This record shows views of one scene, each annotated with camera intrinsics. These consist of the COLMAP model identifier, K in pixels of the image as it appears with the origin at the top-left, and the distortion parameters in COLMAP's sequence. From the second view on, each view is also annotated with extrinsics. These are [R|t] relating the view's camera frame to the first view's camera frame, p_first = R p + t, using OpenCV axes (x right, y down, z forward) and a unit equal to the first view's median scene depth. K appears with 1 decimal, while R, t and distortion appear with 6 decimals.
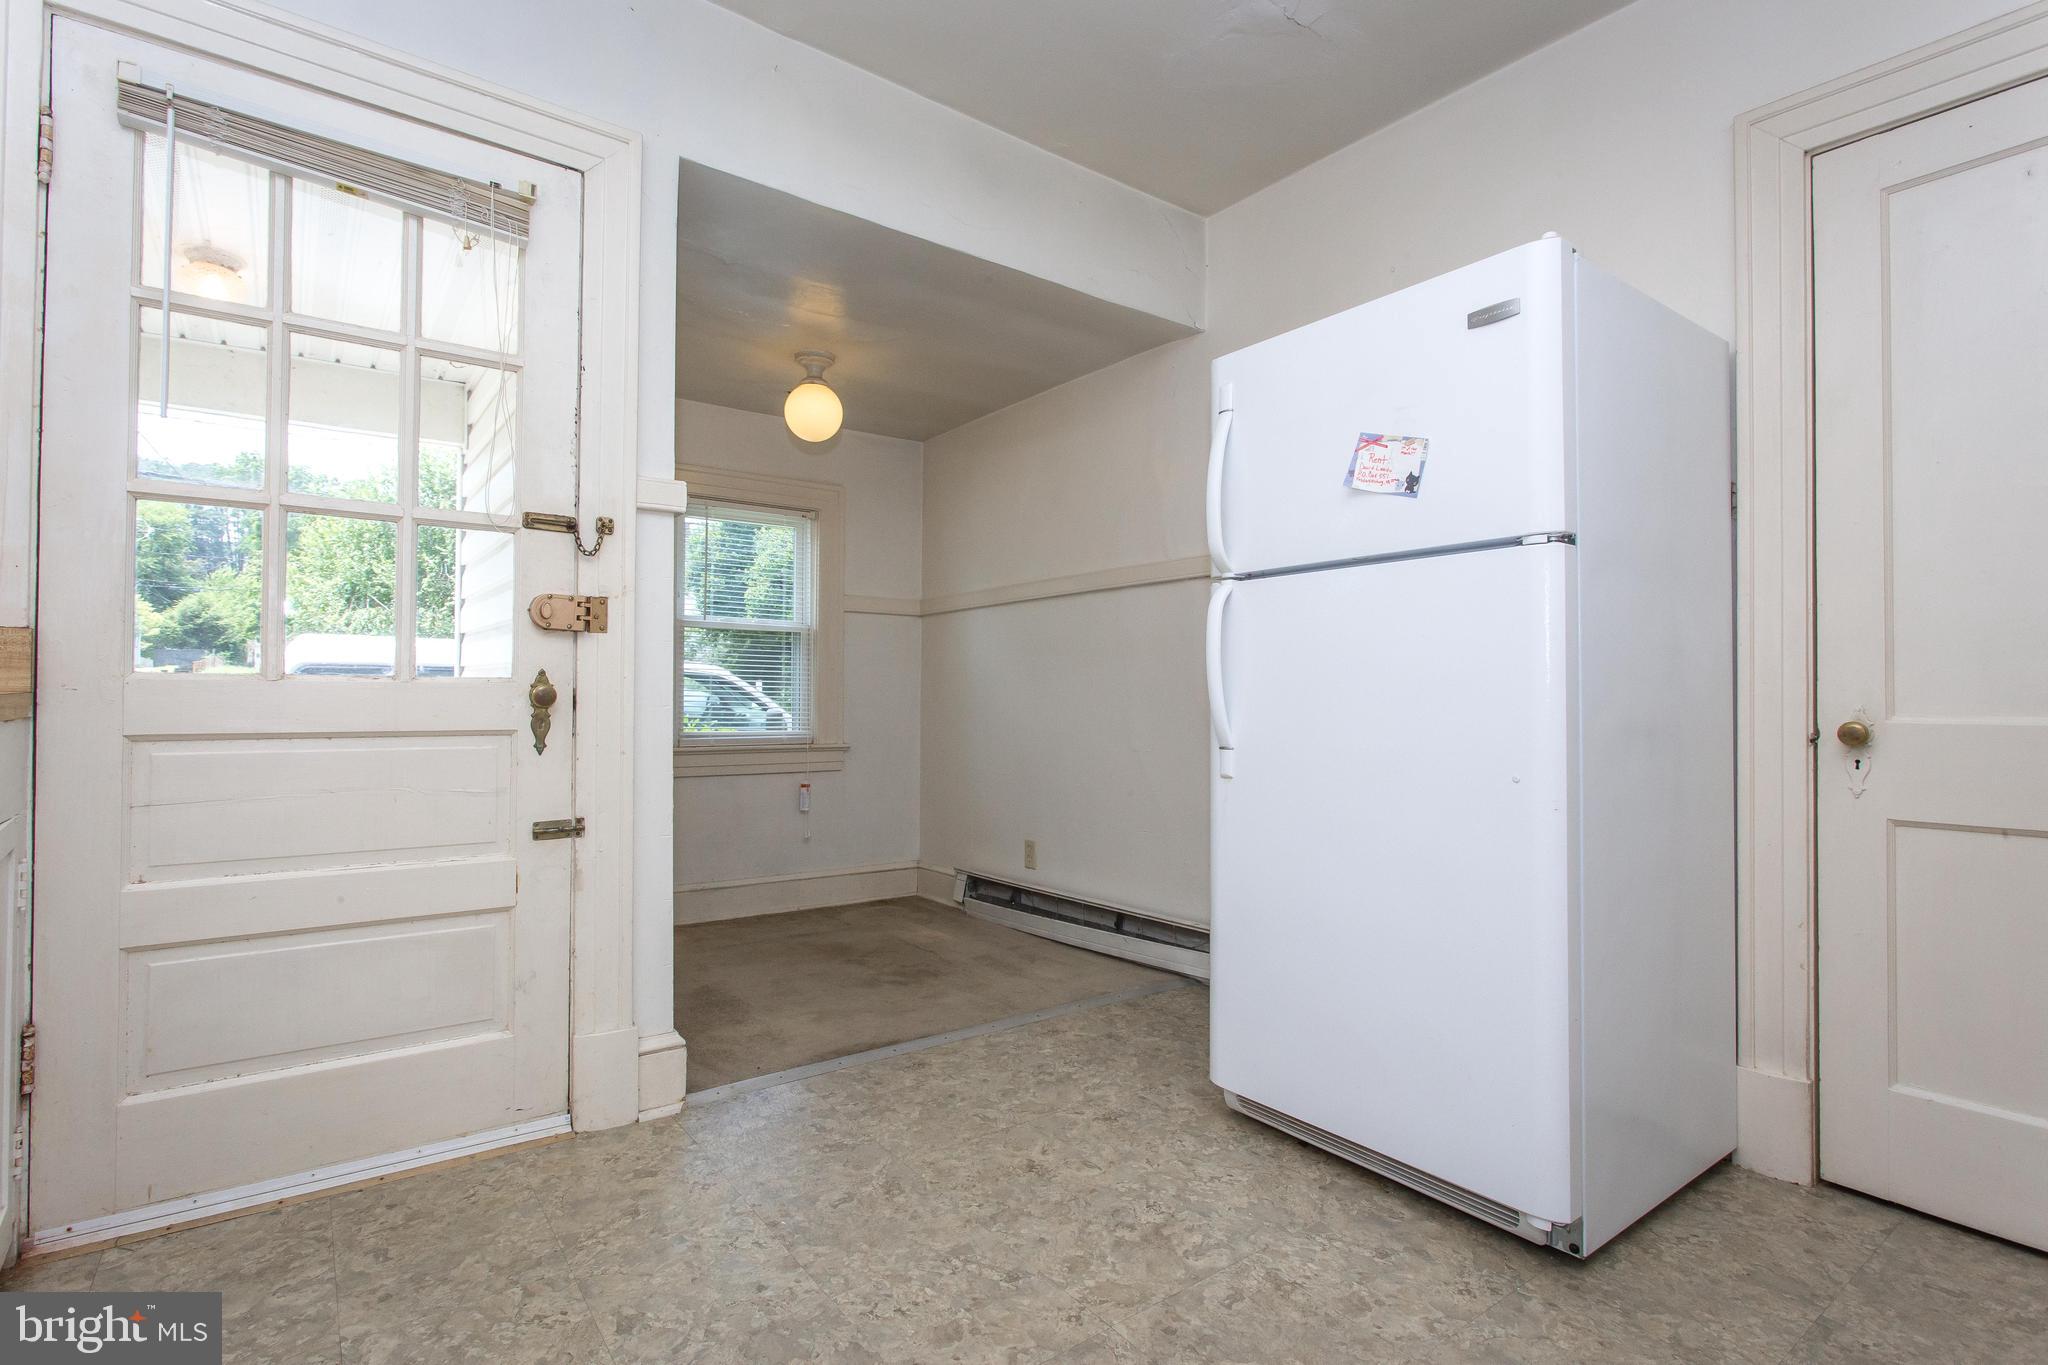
lens RADIAL K [[986.8, 0, 1022.6], [0, 986.8, 678.6], [0, 0, 1]] dist [-0.013765, 0.005317]
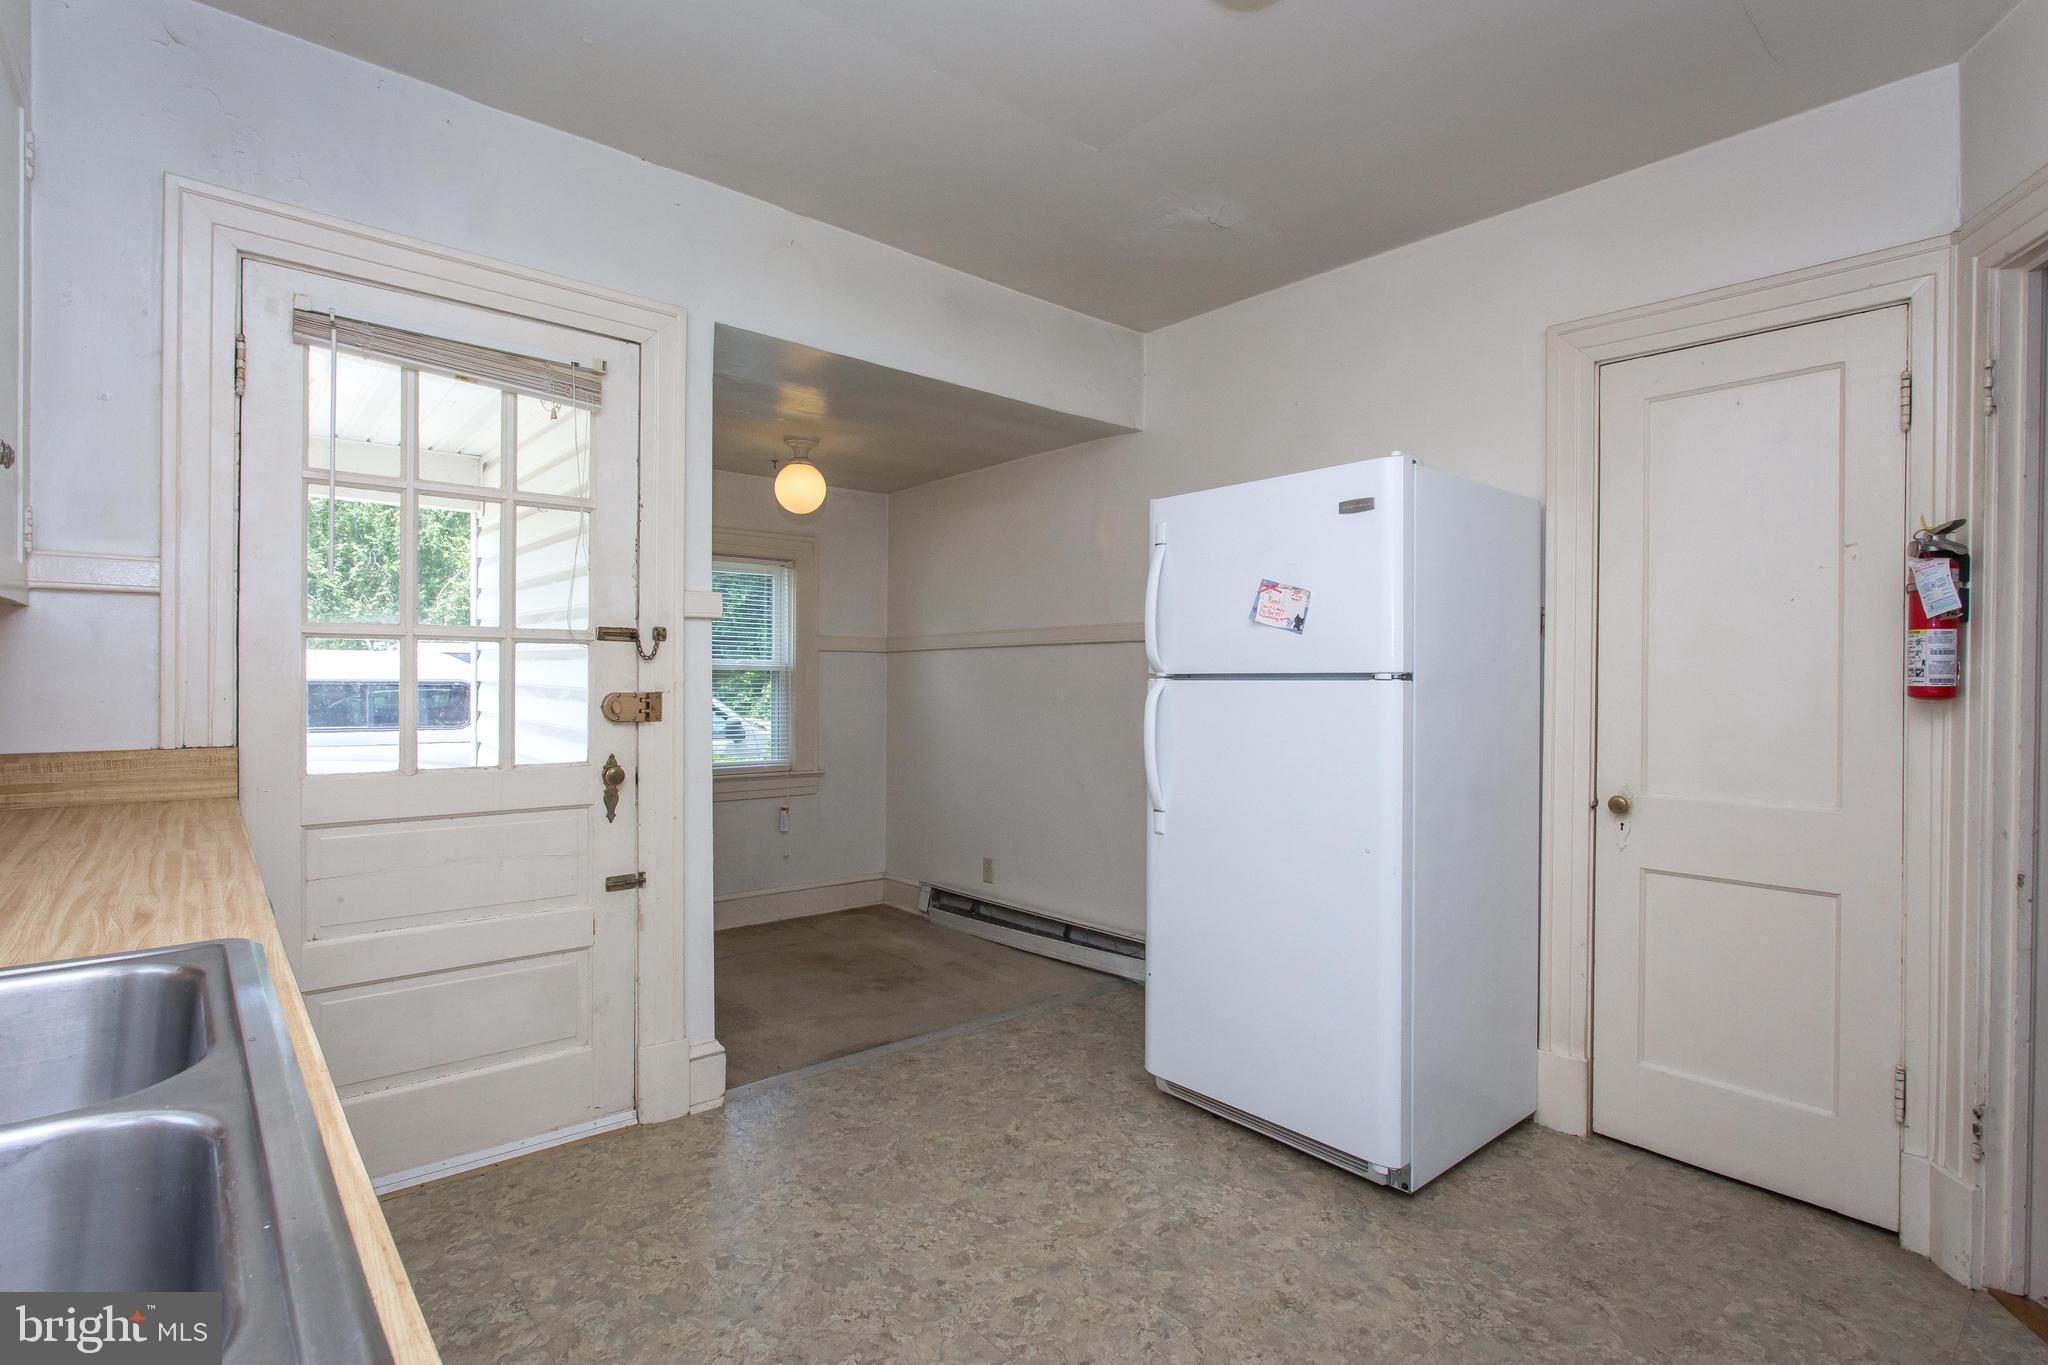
lens RADIAL K [[986.8, 0, 1022.6], [0, 986.8, 678.6], [0, 0, 1]] dist [-0.013765, 0.005317]
pose [[0.997712, 0.001254, 0.067591, -0.063915], [-0.002656, 0.999783, 0.020656, -0.144422], [-0.067551, -0.020789, 0.997499, -0.293683]]
